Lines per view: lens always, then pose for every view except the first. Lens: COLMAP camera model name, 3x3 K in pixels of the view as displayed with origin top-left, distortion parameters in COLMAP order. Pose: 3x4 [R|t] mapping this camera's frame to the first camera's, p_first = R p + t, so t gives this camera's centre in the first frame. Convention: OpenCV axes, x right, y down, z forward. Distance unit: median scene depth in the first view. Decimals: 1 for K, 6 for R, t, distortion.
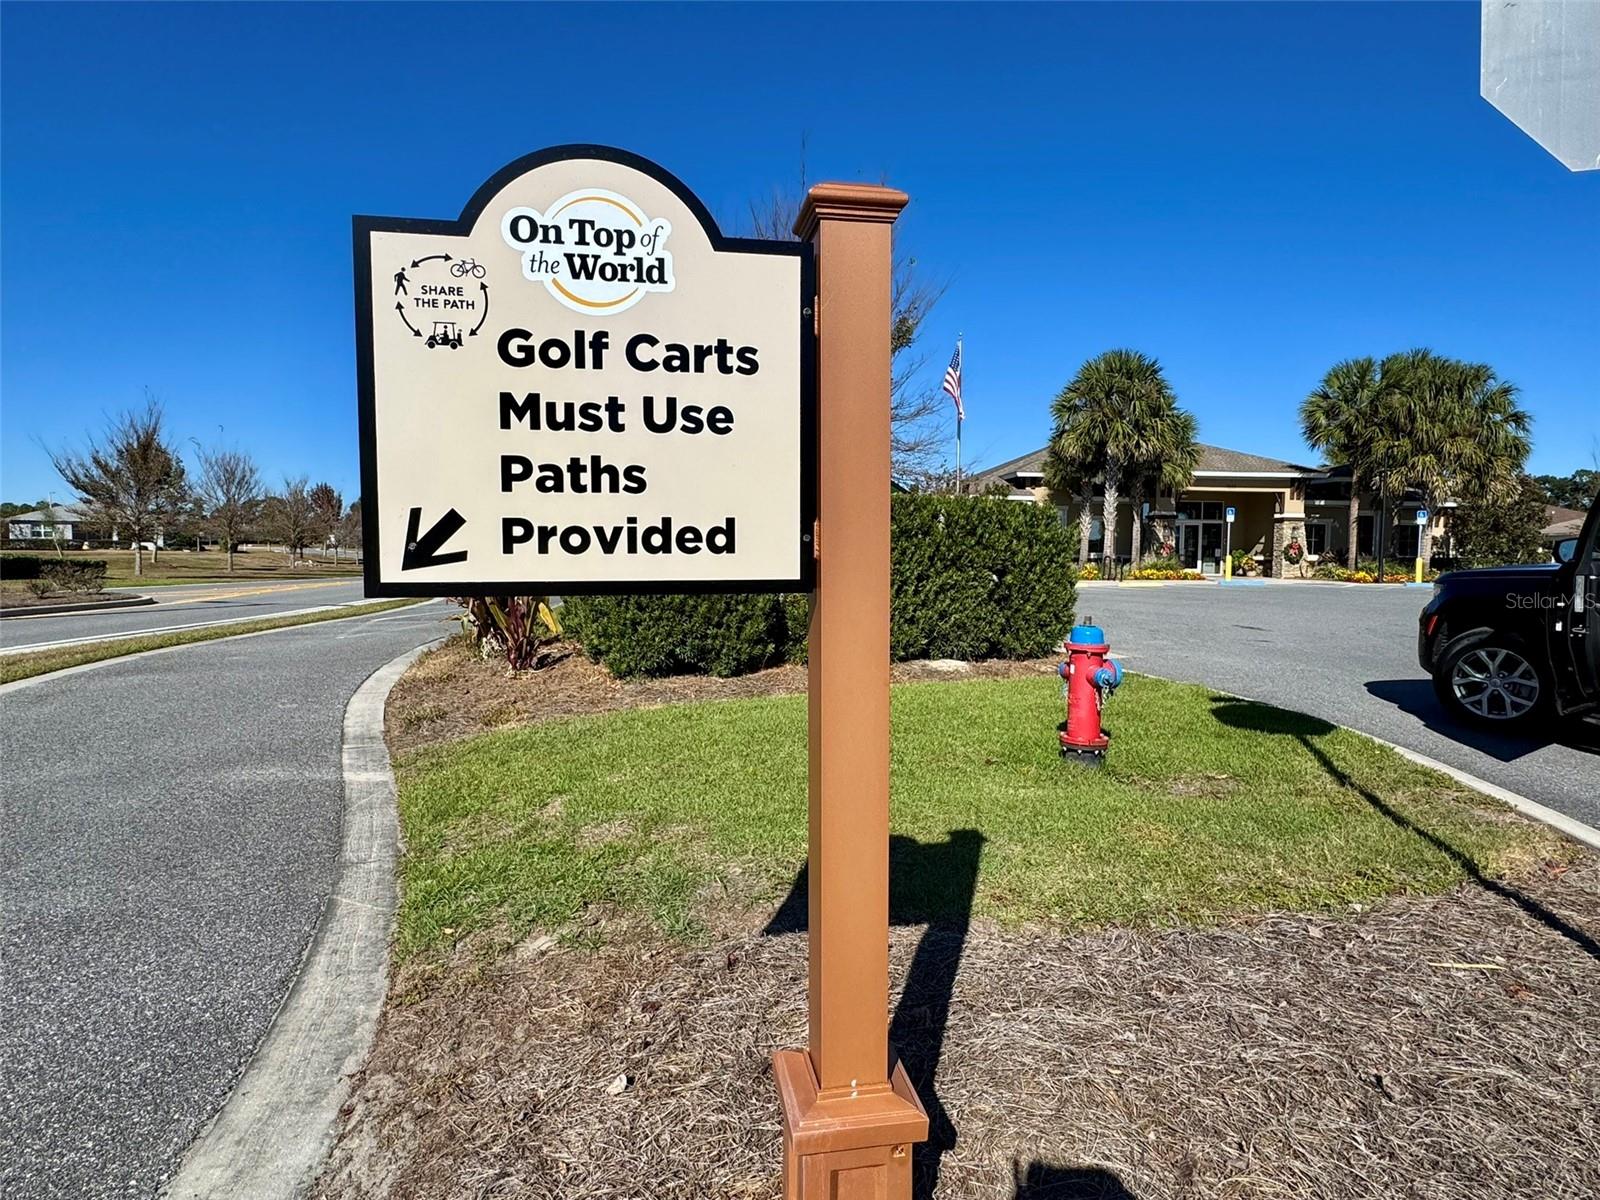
lens RADIAL K [[884.0, 0, 800.0], [0, 884.0, 600.0], [0, 0, 1]] dist [0.001433, 0.000754]
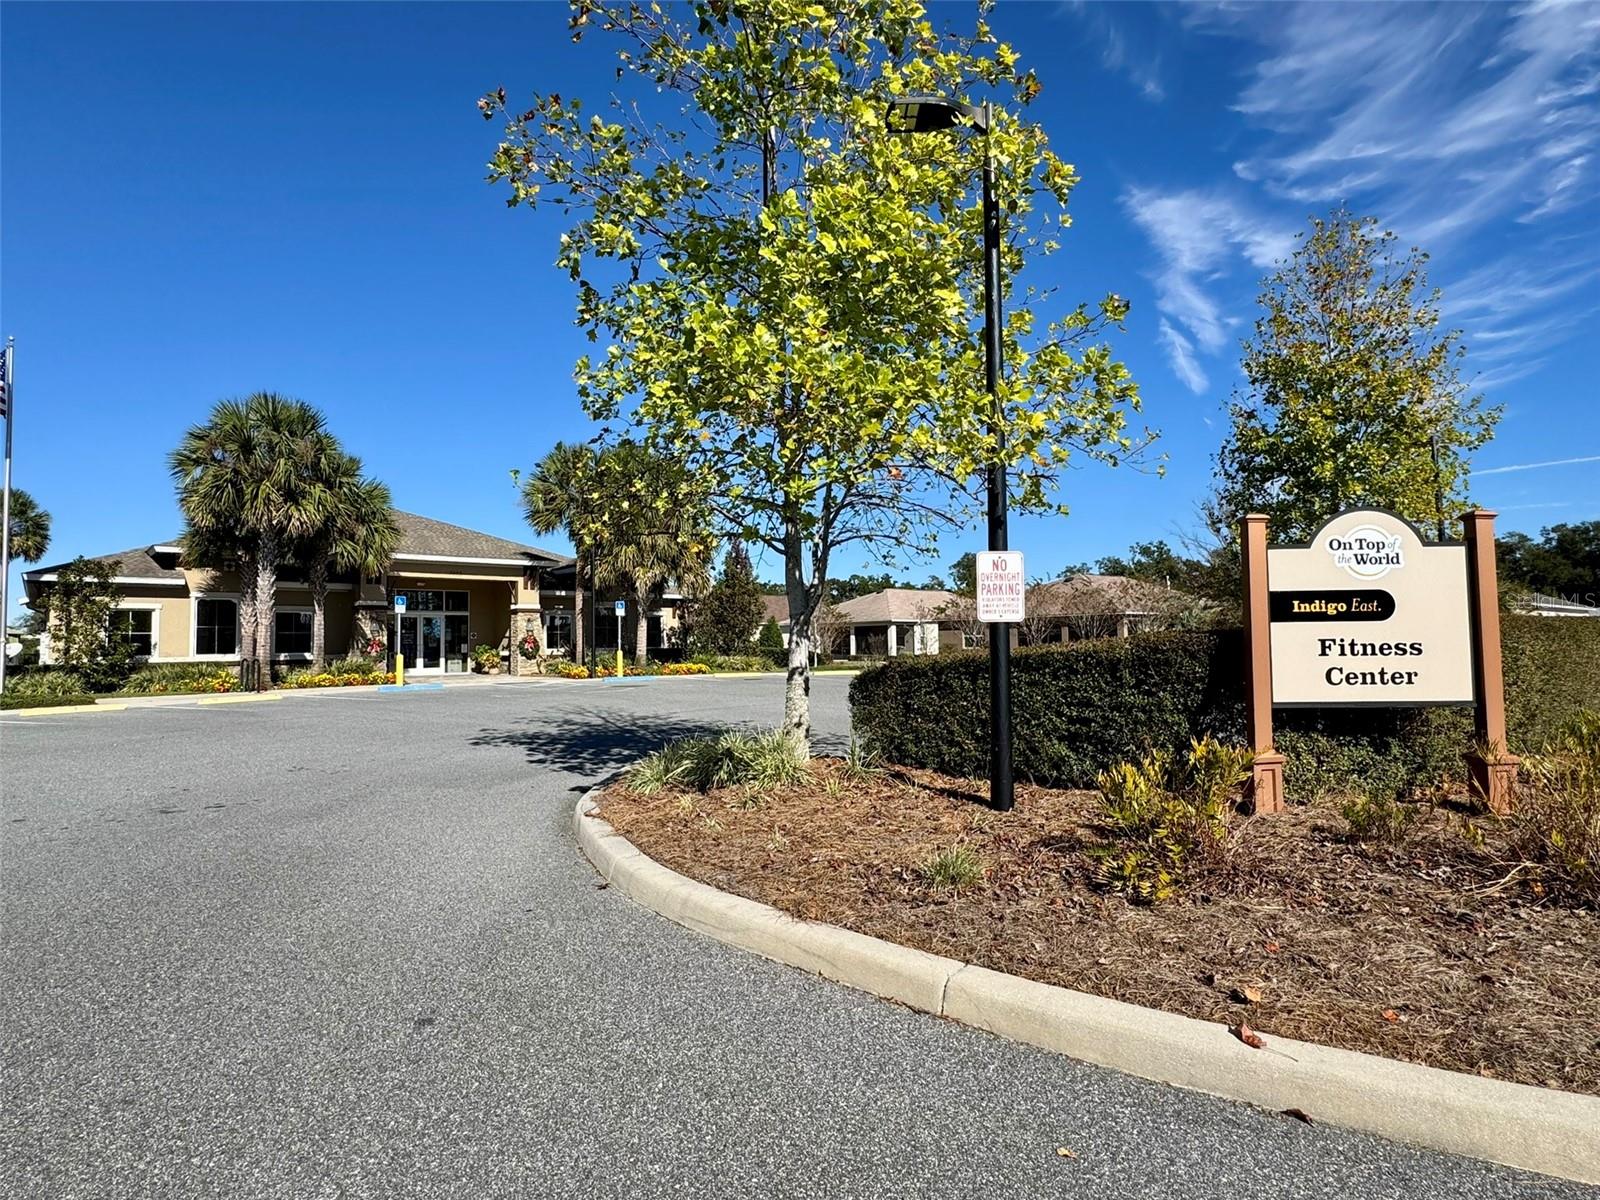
lens RADIAL K [[884.0, 0, 800.0], [0, 884.0, 600.0], [0, 0, 1]] dist [0.001433, 0.000754]
pose [[0.794051, 0.007315, 0.607807, 0.224815], [0.056423, 0.994723, -0.085684, -0.007800], [-0.605226, 0.102331, 0.789449, 0.104553]]
